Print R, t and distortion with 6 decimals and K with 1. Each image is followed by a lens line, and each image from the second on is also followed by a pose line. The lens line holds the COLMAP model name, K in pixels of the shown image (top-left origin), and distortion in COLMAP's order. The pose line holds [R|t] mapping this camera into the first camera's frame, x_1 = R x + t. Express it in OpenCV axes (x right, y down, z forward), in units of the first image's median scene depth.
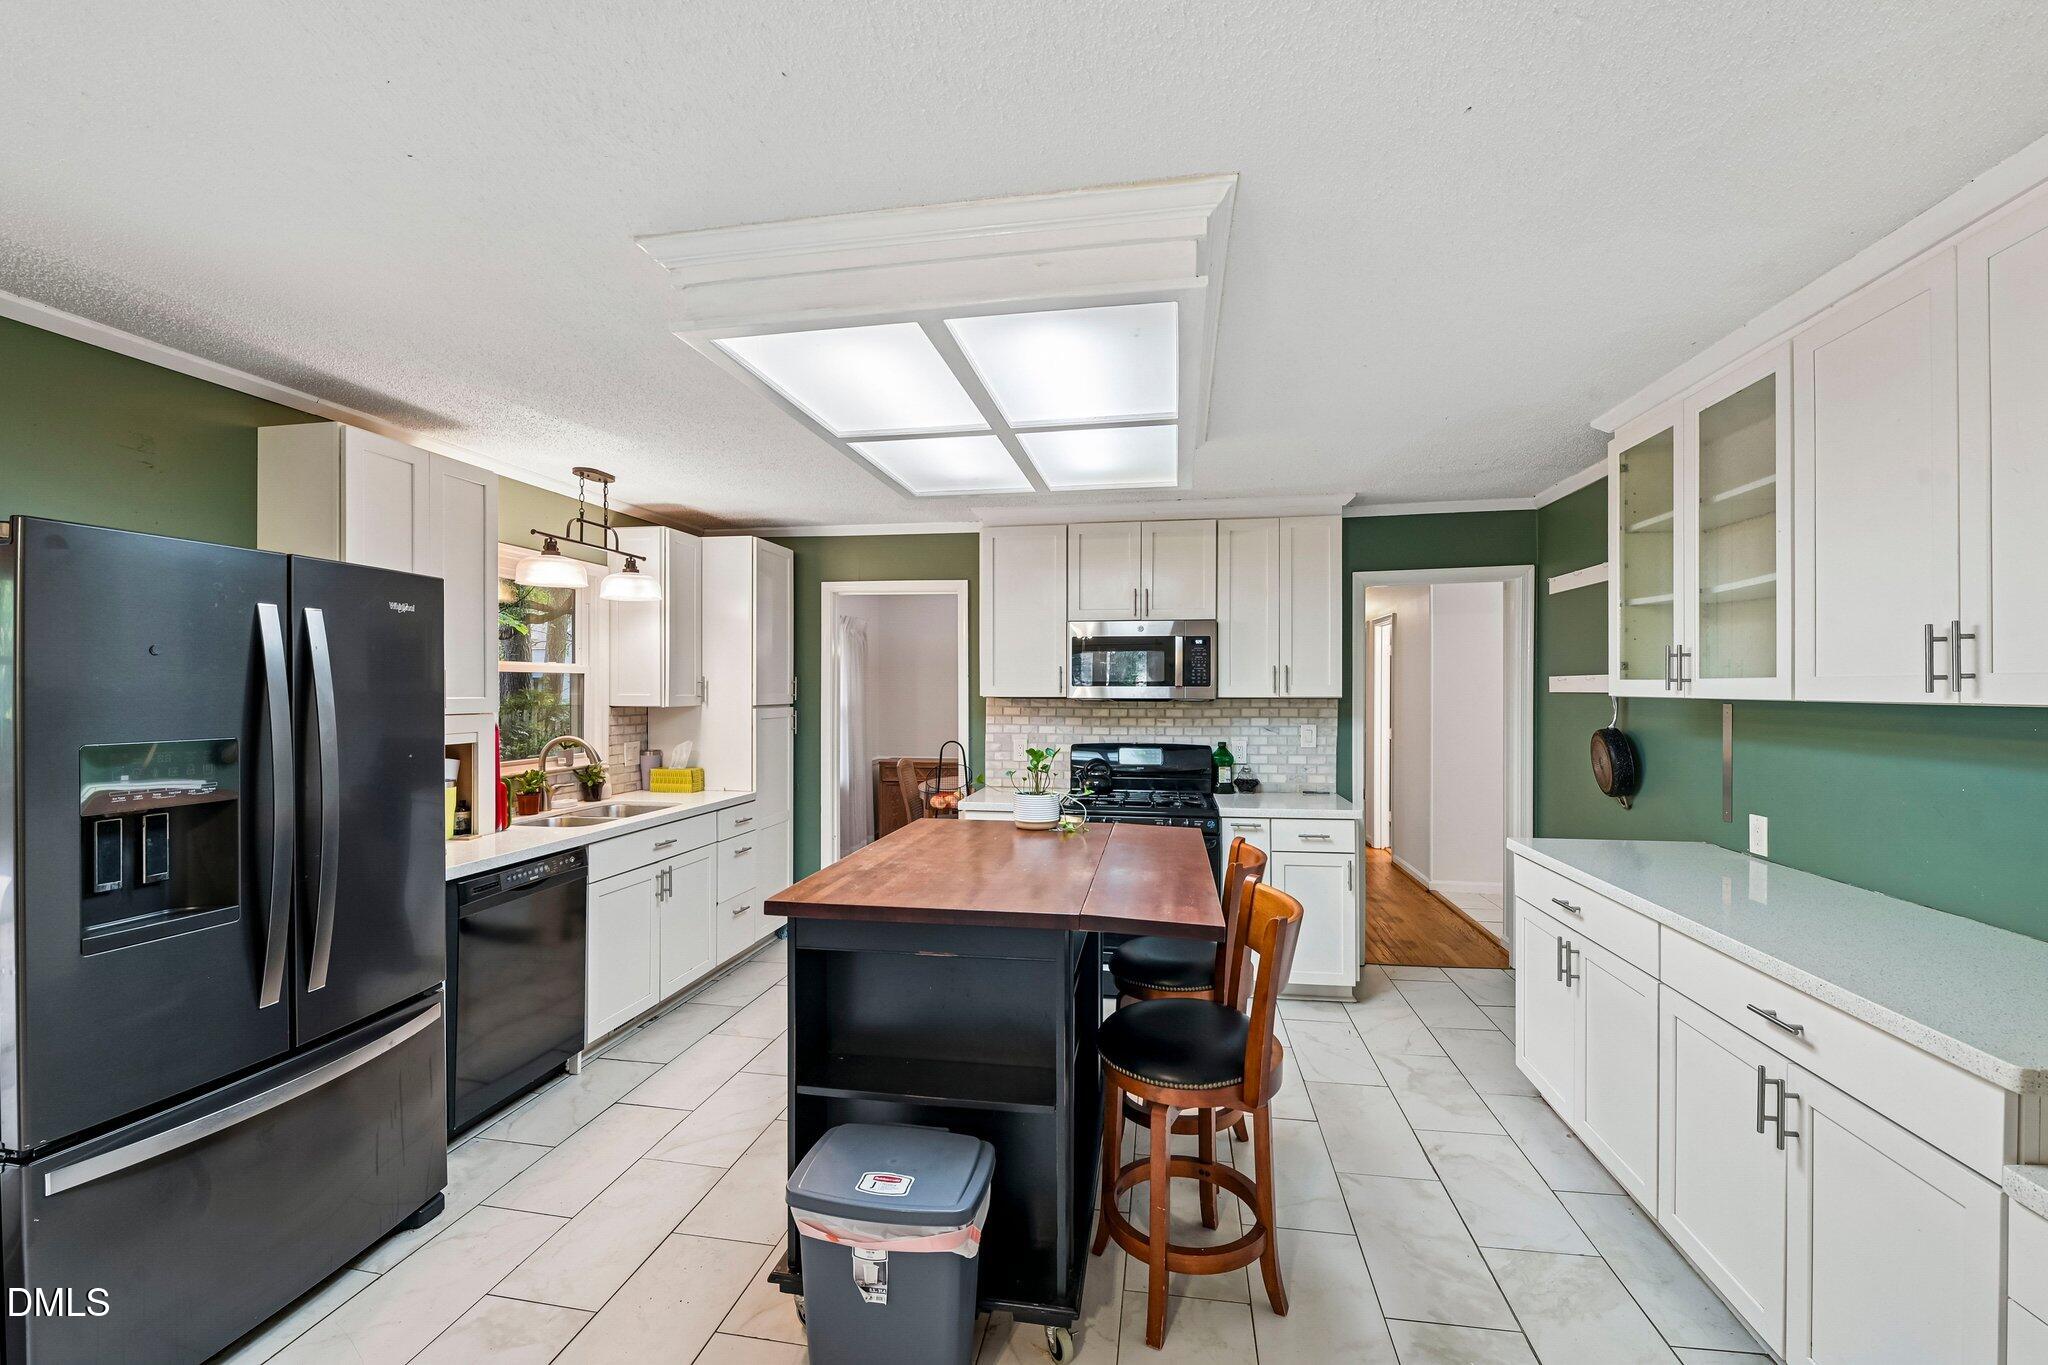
lens RADIAL K [[854.8, 0, 1027.2], [0, 854.8, 691.0], [0, 0, 1]] dist [-0.002148, -0.000188]
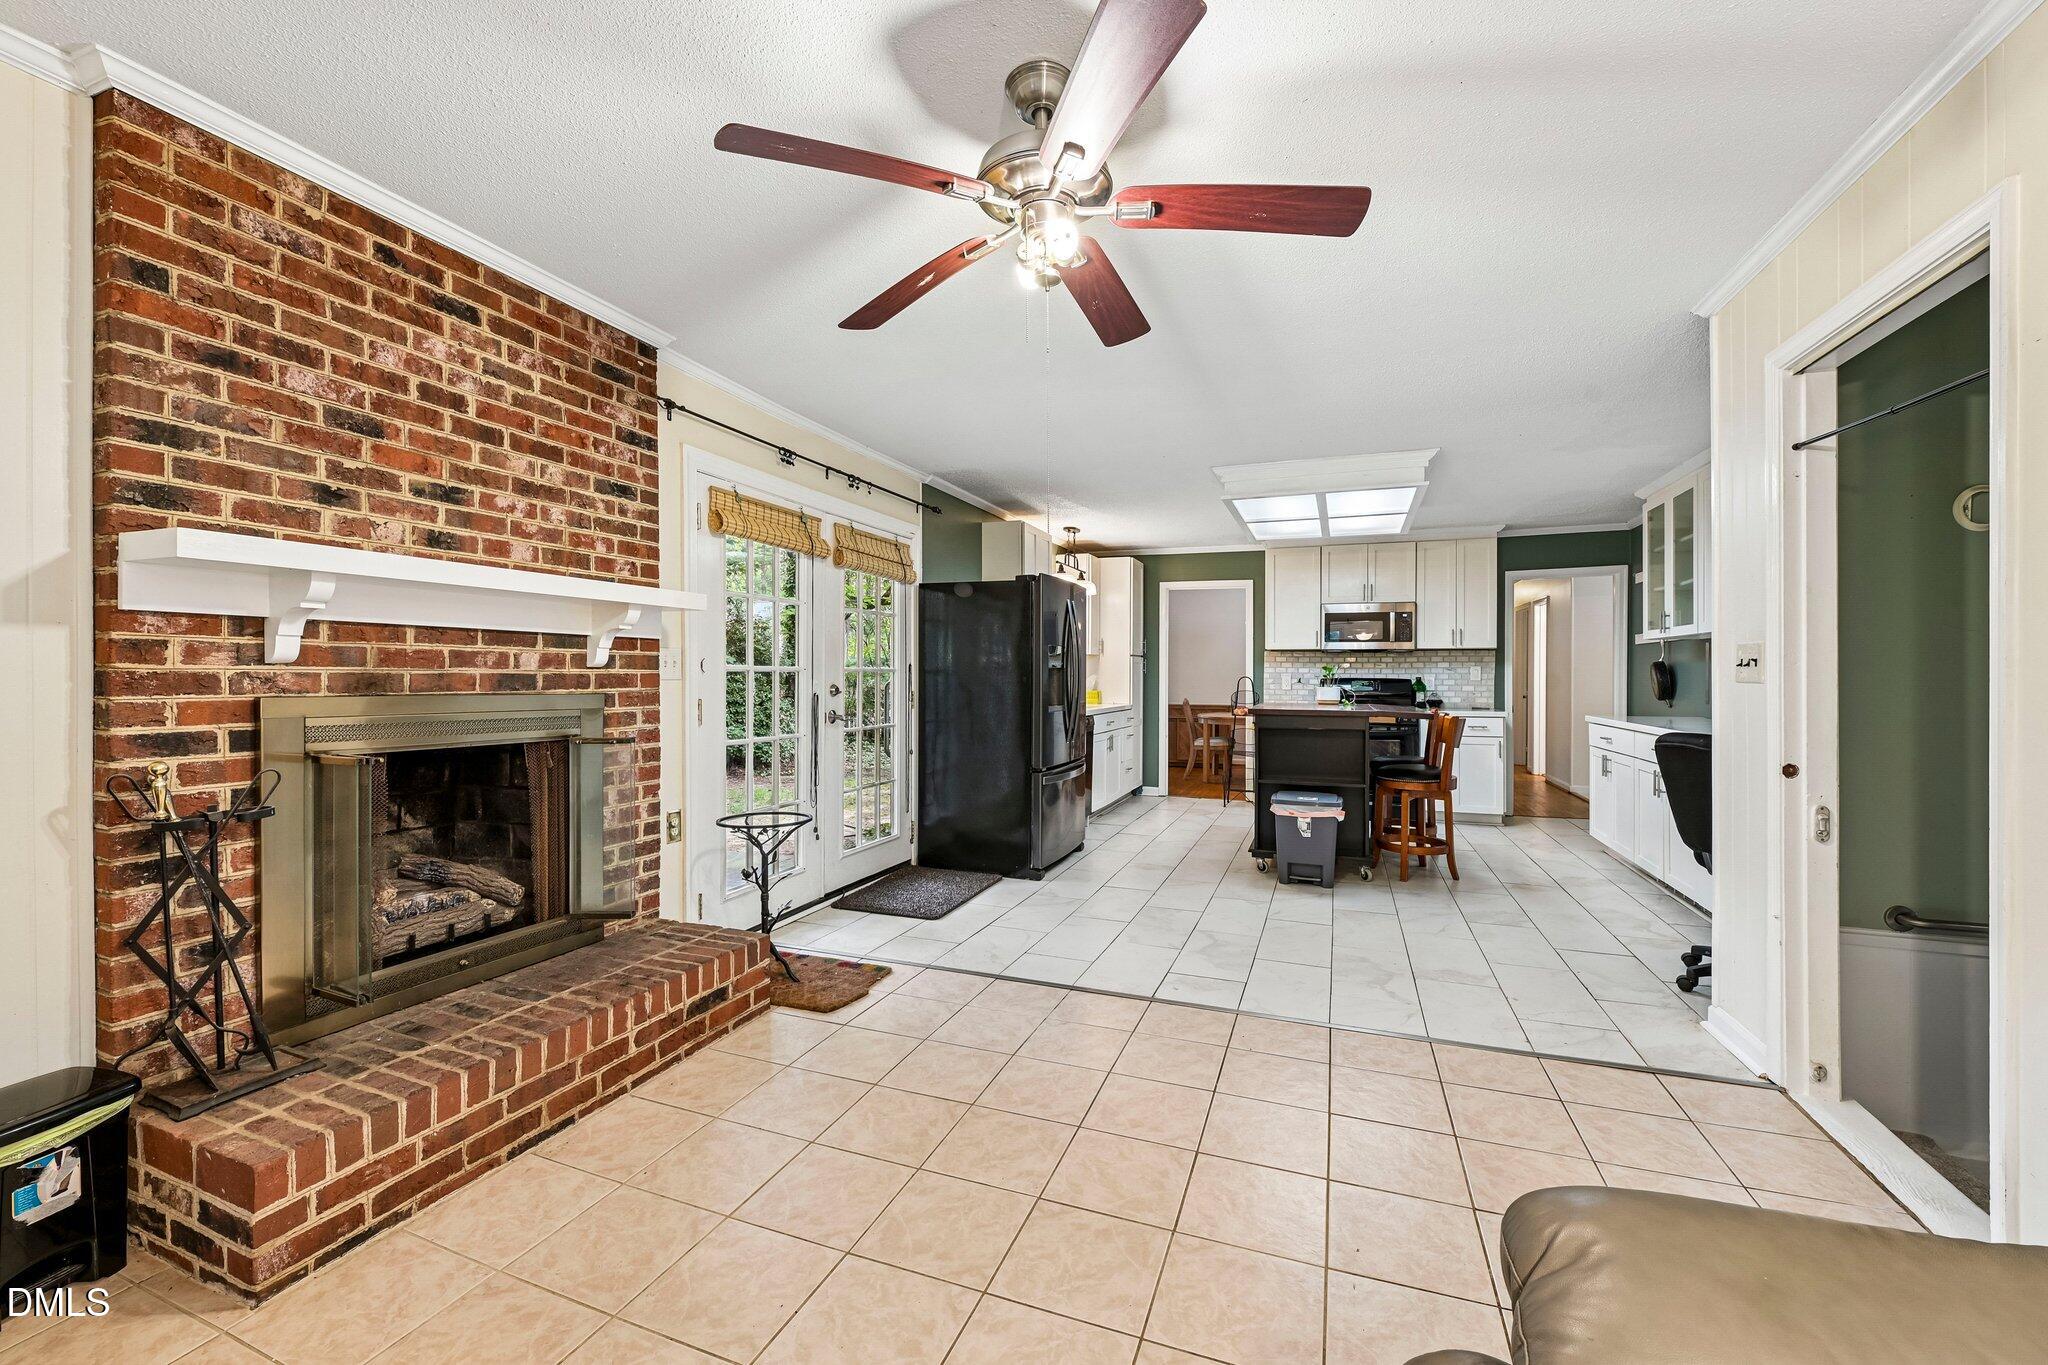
lens RADIAL K [[842.4, 0, 1021.6], [0, 842.4, 674.8], [0, 0, 1]] dist [-0.018367, -0.000125]
pose [[0.981600, 0.002792, -0.190930, -0.226469], [-0.003229, 0.999993, -0.001977, 0.066717], [0.190923, 0.002558, 0.981602, -0.771785]]
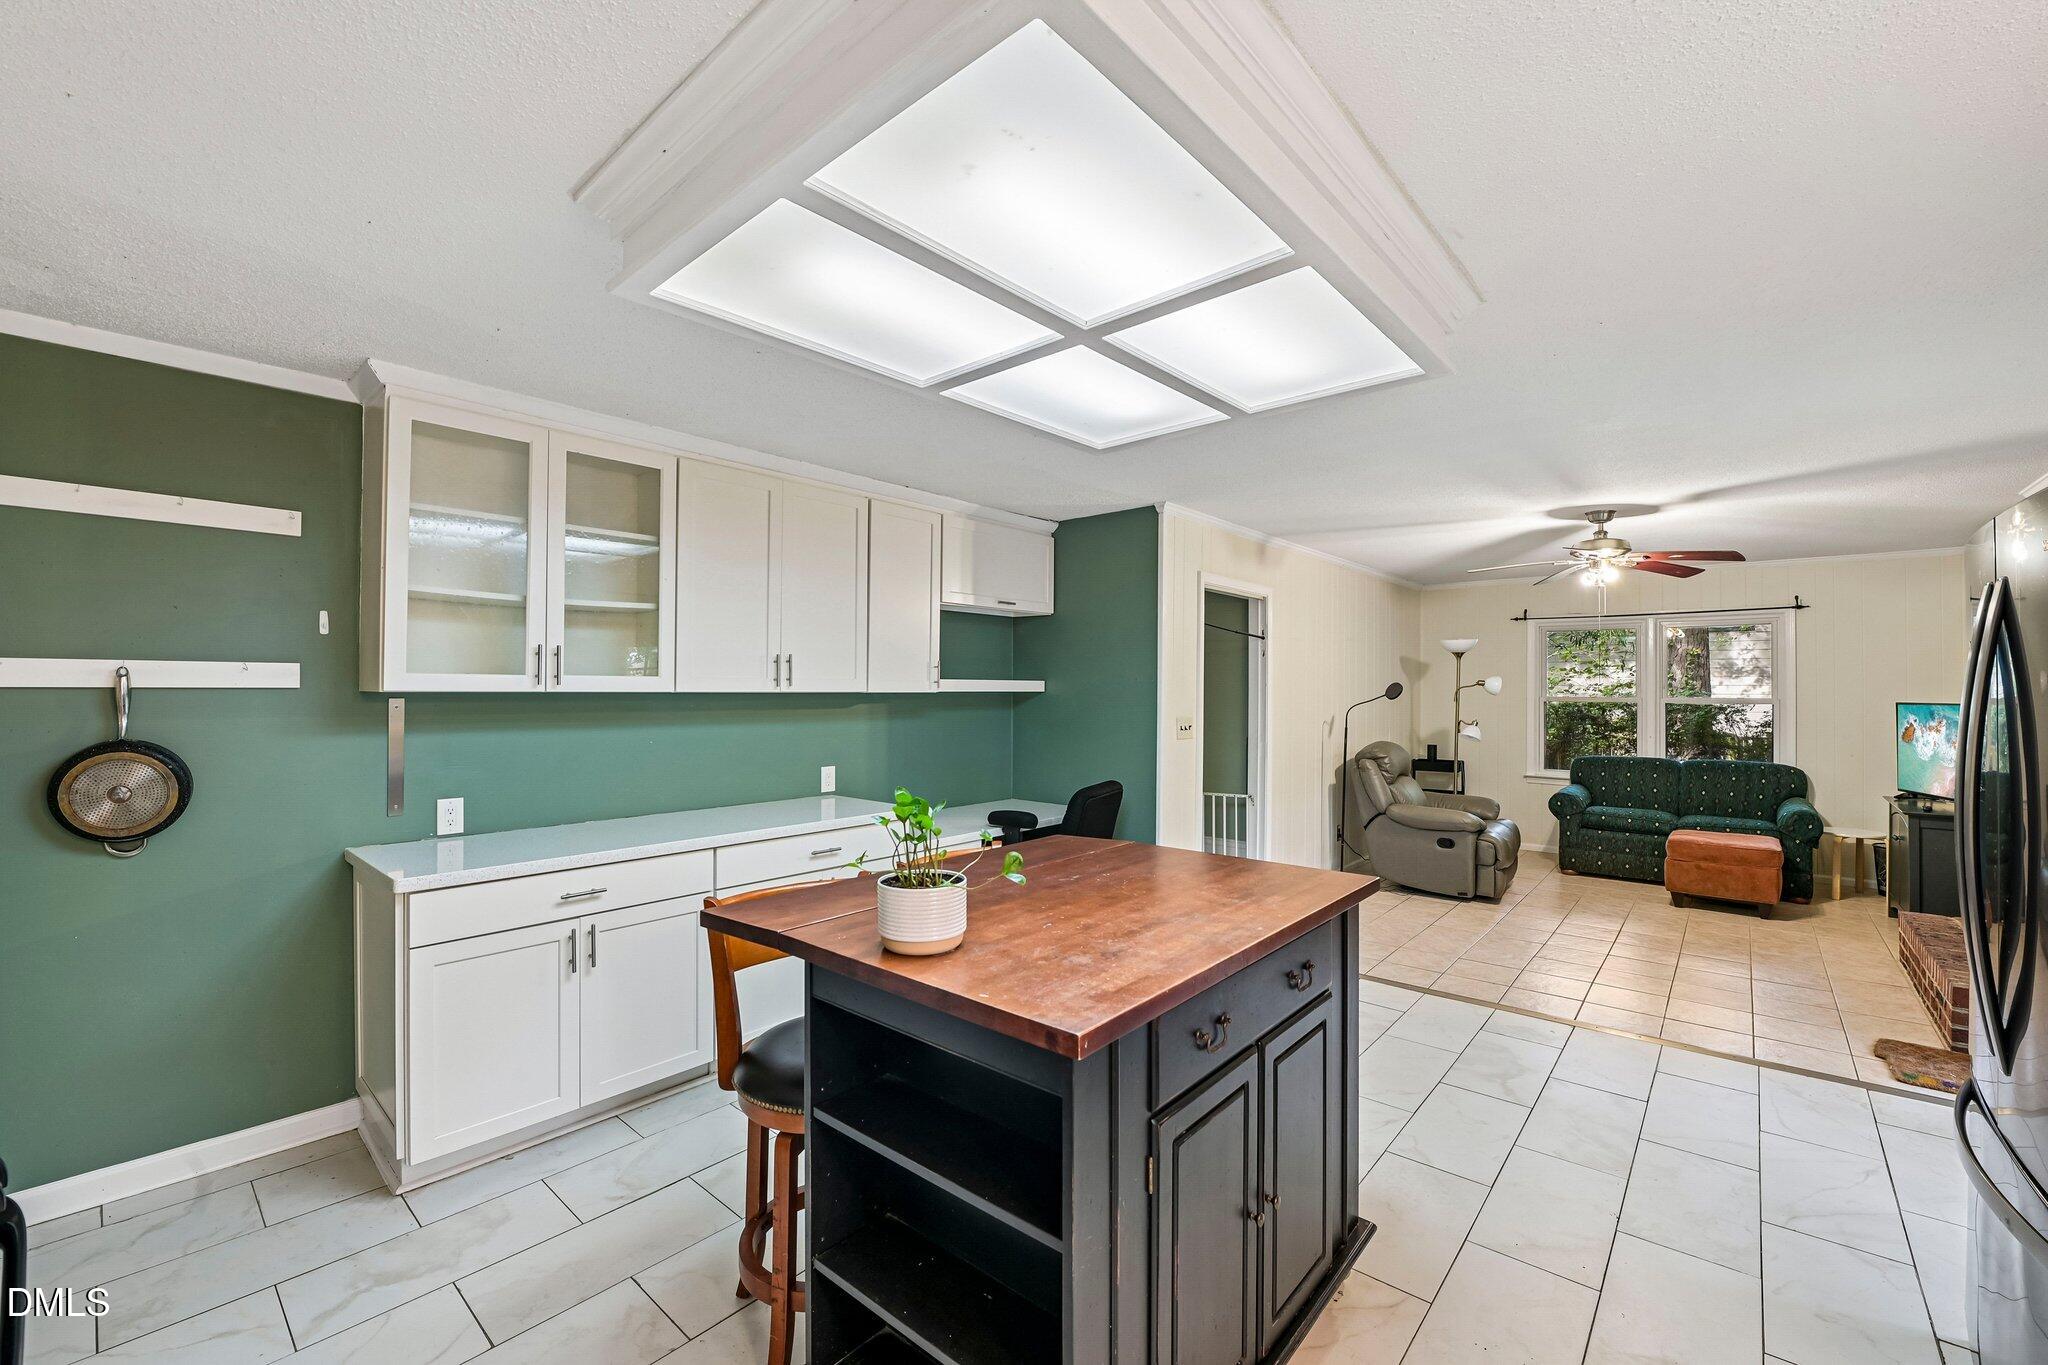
lens RADIAL K [[854.8, 0, 1027.2], [0, 854.8, 691.0], [0, 0, 1]] dist [-0.002148, -0.000188]
pose [[-0.853415, 0.004554, 0.521212, -0.220674], [0.003739, 0.999990, -0.002615, 0.008049], [-0.521218, -0.000283, -0.853423, 0.982254]]
